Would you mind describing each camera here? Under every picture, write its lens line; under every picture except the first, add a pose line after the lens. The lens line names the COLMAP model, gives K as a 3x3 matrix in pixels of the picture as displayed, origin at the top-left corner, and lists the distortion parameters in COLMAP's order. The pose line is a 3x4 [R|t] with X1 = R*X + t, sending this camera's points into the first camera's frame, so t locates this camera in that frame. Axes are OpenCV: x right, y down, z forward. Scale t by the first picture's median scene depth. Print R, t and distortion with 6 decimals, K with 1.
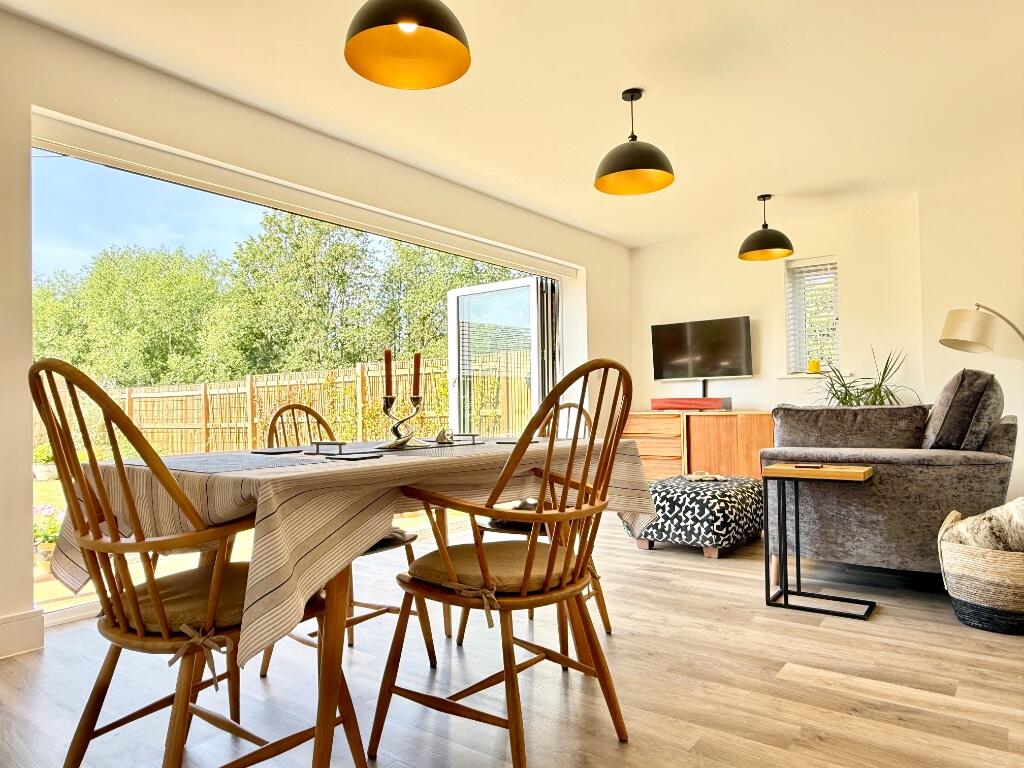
lens RADIAL K [[682.3, 0, 511.4], [0, 682.3, 385.6], [0, 0, 1]] dist [0.012487, 0.003817]
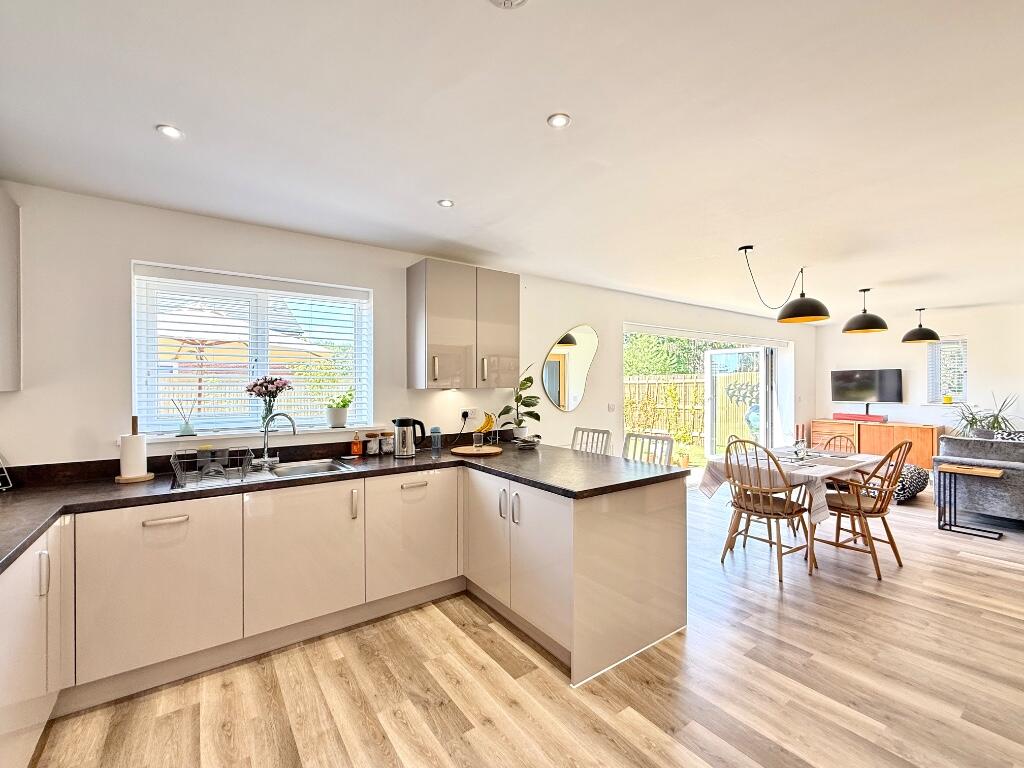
lens RADIAL K [[441.9, 0, 507.3], [0, 441.9, 385.4], [0, 0, 1]] dist [0.001967, 0.000632]
pose [[0.951643, 0.015579, -0.306811, -0.492577], [-0.005239, 0.999391, 0.034498, -0.174852], [0.307162, -0.031223, 0.951145, -0.732855]]
